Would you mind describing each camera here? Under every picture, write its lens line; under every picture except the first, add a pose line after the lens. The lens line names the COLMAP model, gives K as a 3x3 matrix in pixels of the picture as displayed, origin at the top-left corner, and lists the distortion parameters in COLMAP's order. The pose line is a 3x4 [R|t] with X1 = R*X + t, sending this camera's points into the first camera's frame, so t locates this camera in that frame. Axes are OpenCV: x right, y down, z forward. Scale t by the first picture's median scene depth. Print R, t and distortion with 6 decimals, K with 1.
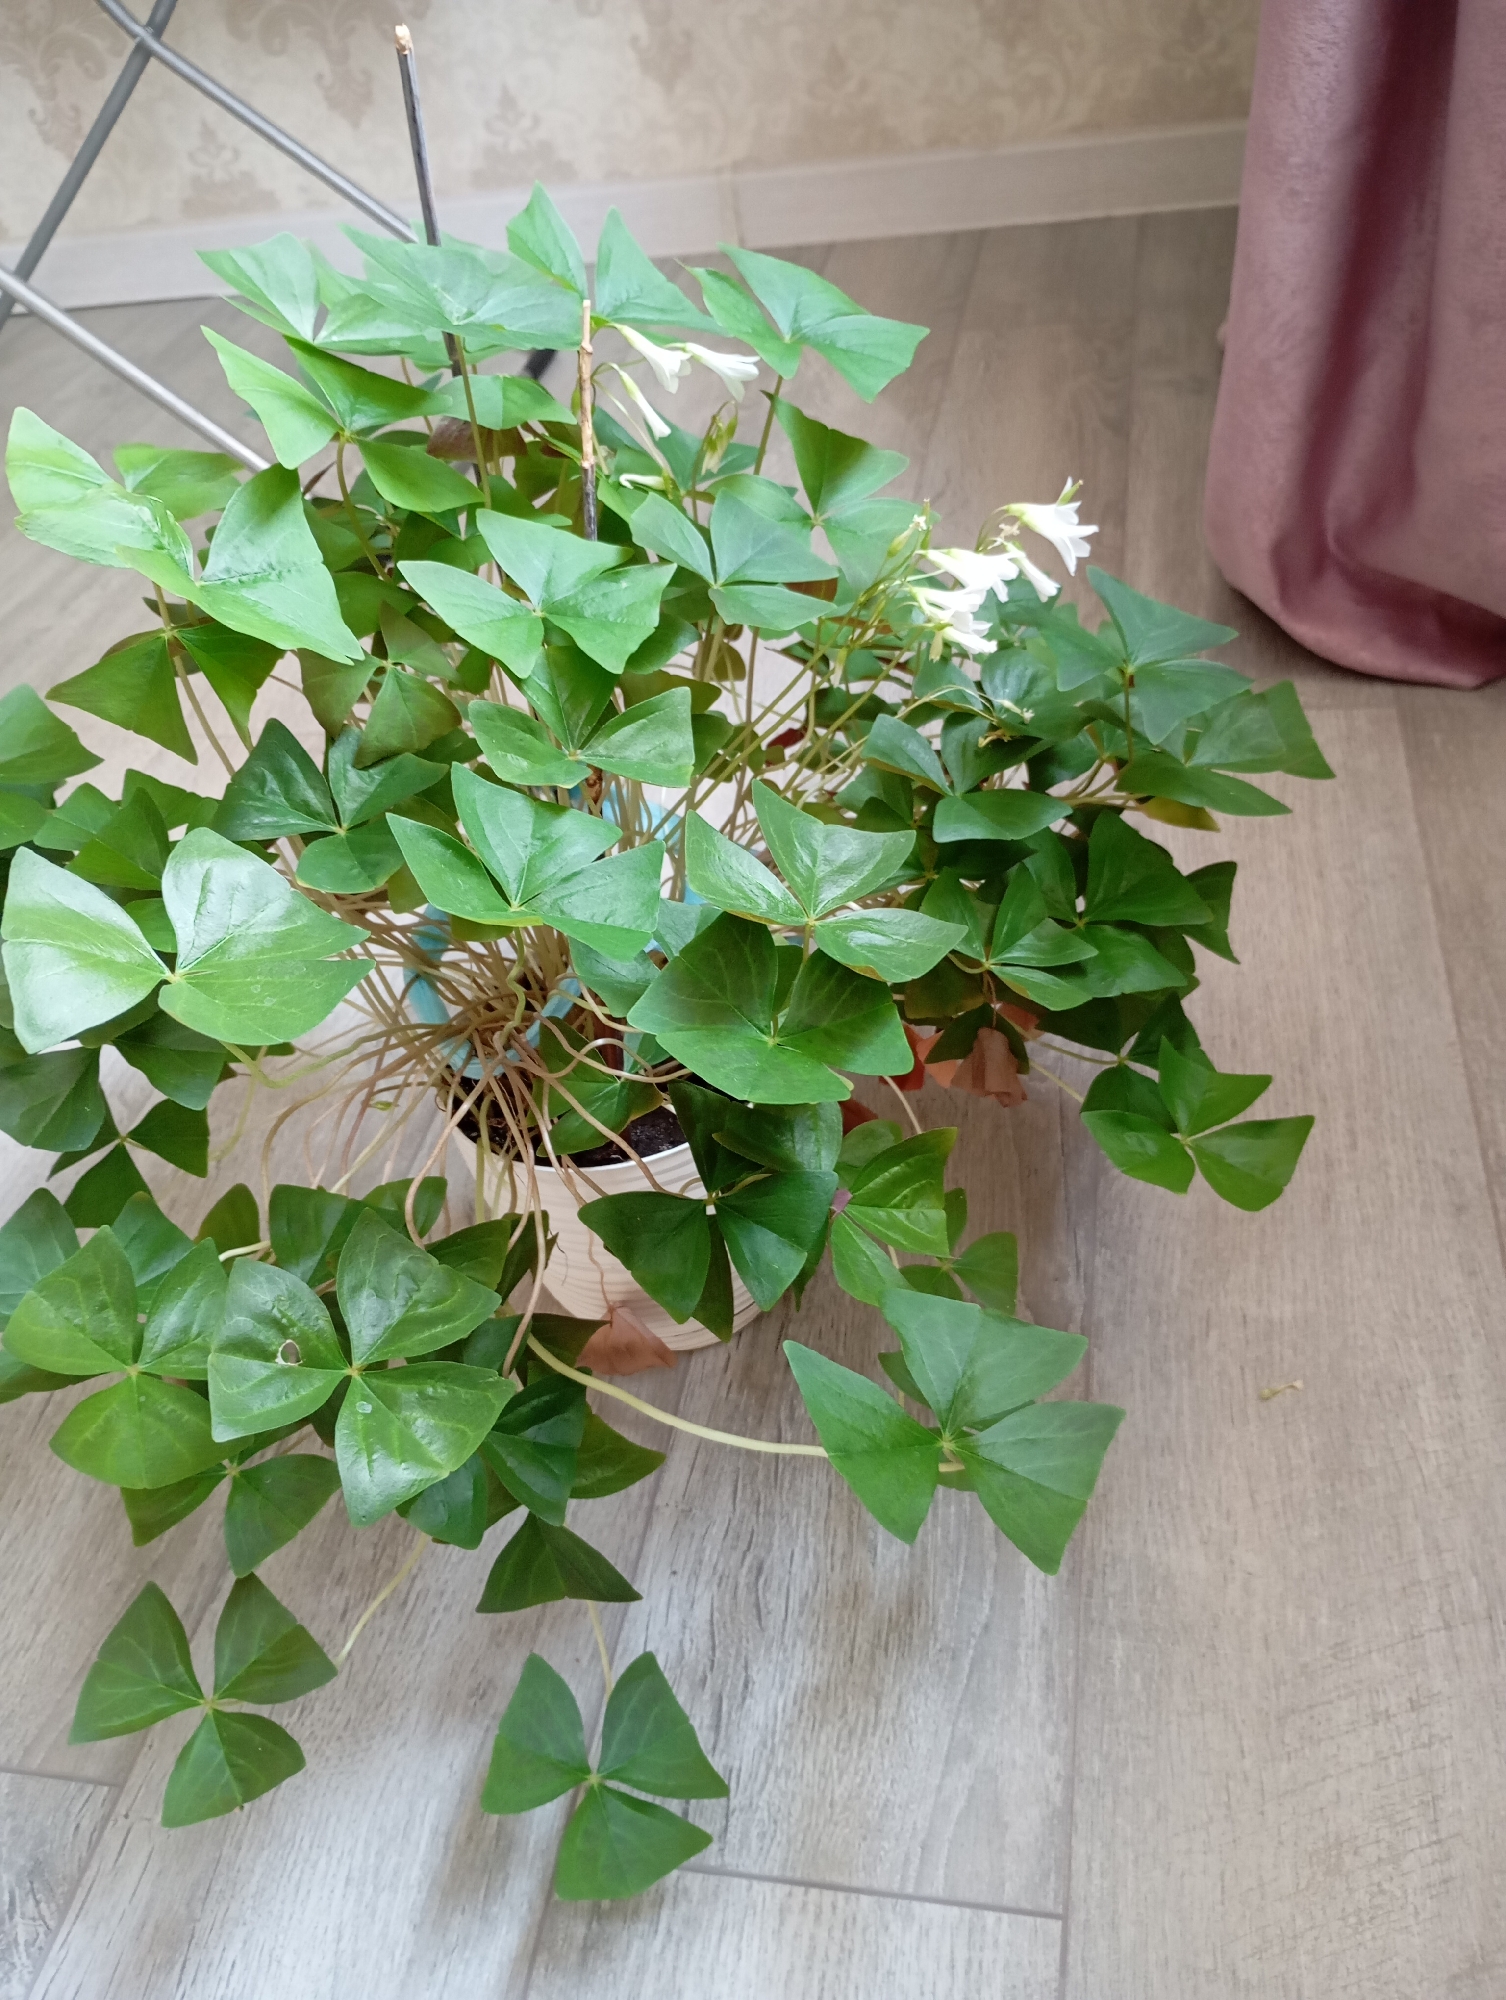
lens RADIAL K [[1622.5, 0, 753.0], [0, 1622.5, 1000.0], [0, 0, 1]] dist [0.052472, -0.080461]
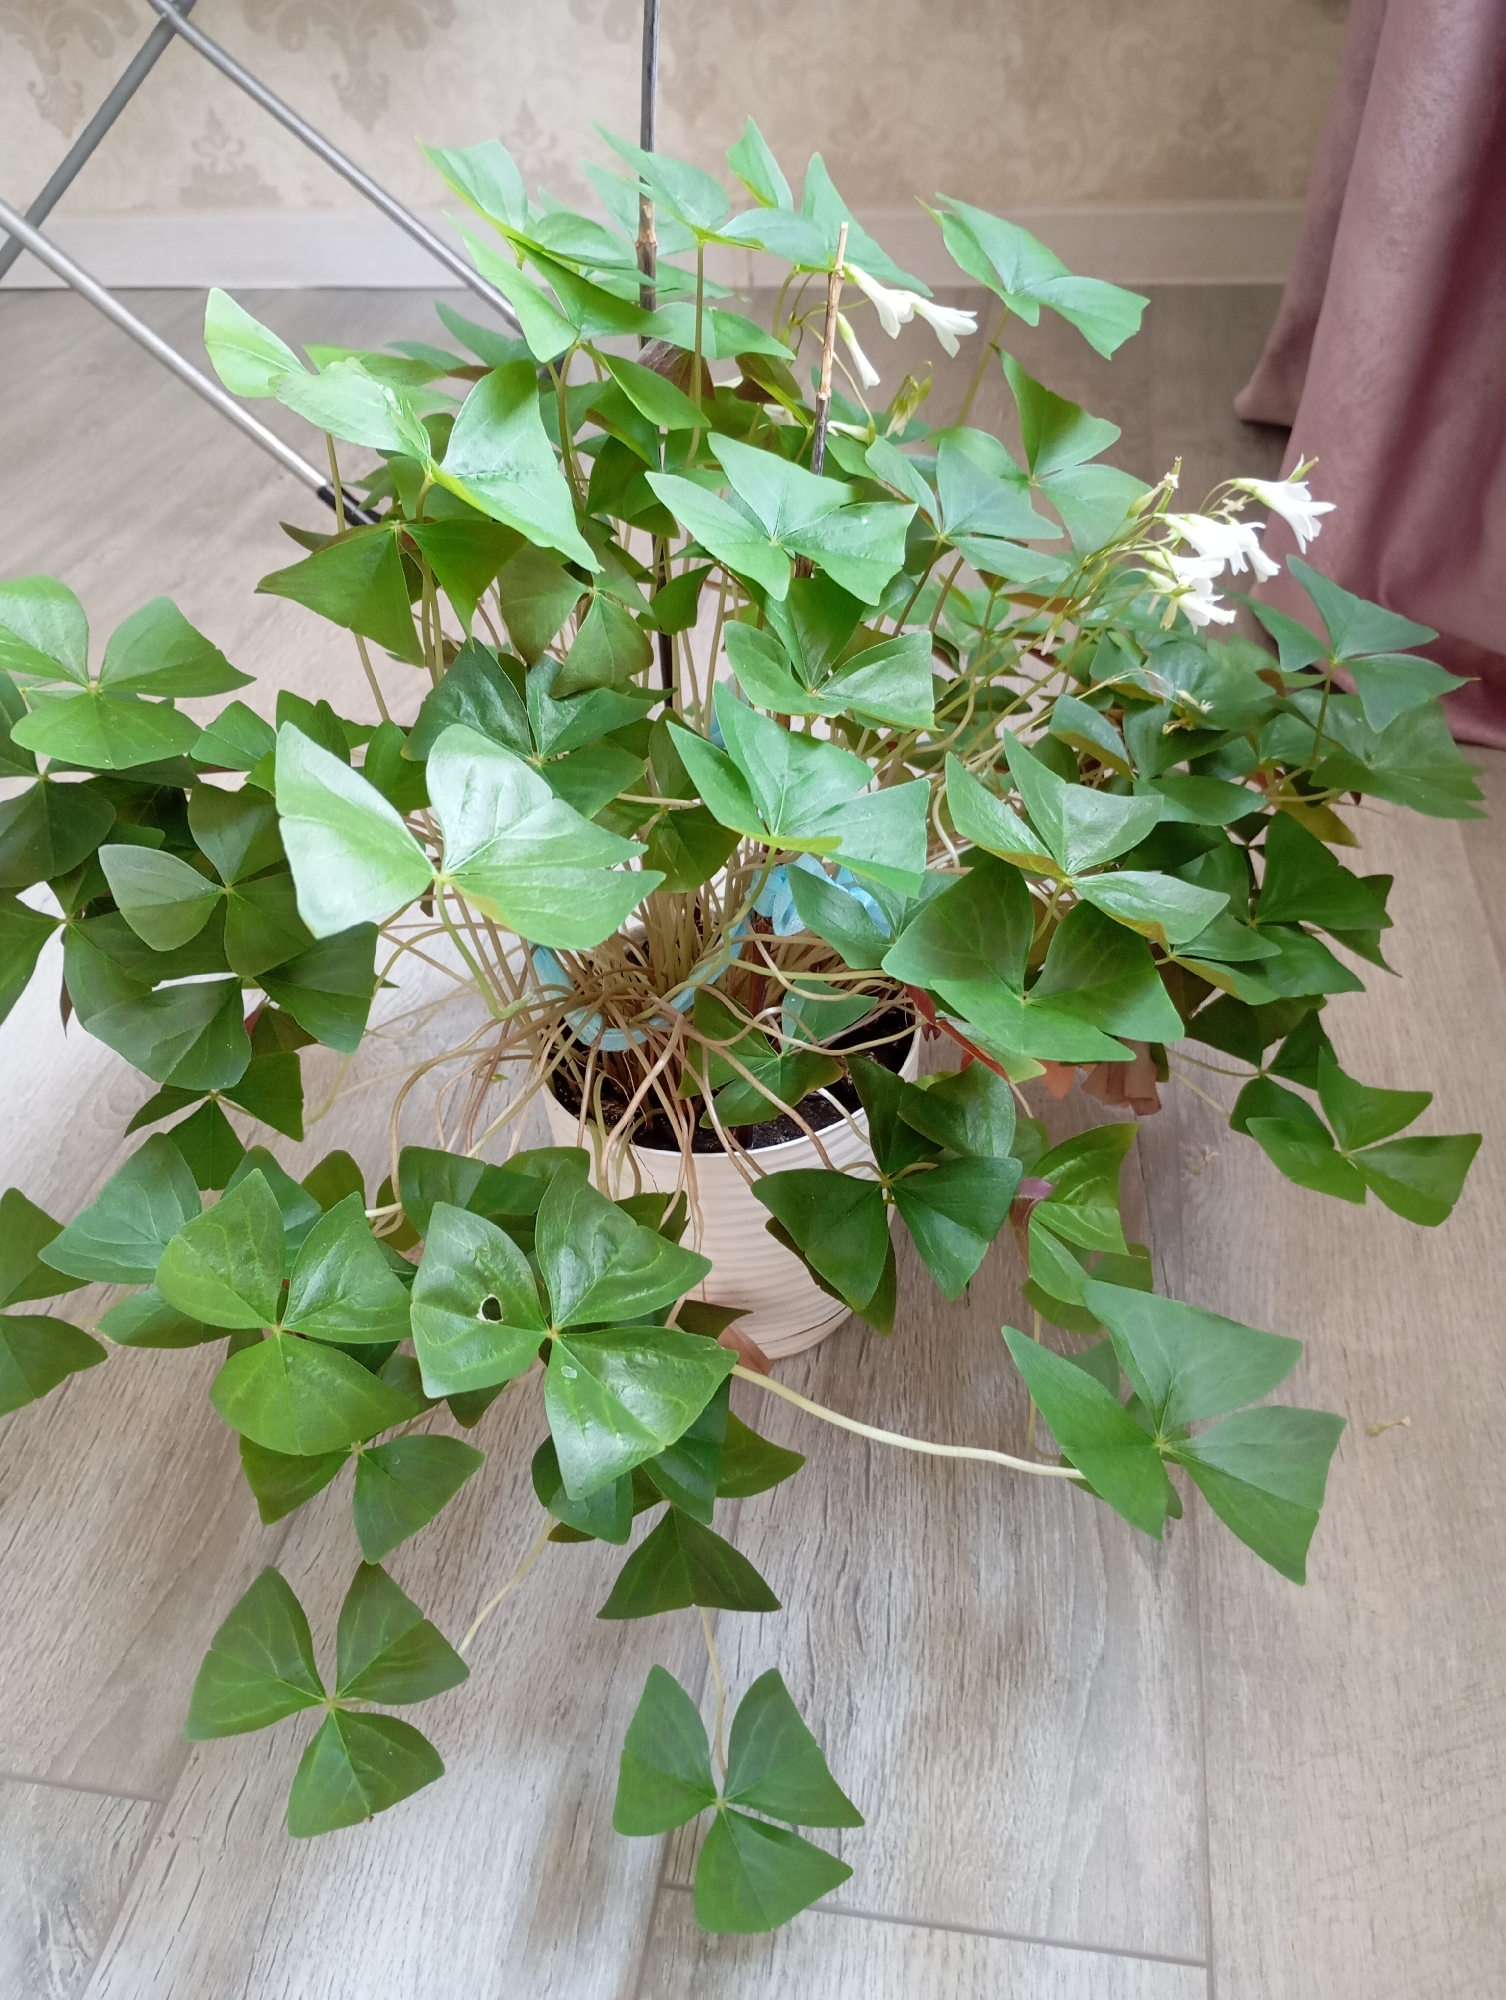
lens RADIAL K [[1622.5, 0, 753.0], [0, 1622.5, 1000.0], [0, 0, 1]] dist [0.052472, -0.080461]
pose [[0.996174, 0.059818, 0.063718, -0.156913], [-0.057558, 0.997666, -0.036731, 0.052154], [-0.065766, 0.032923, 0.997292, 0.055486]]
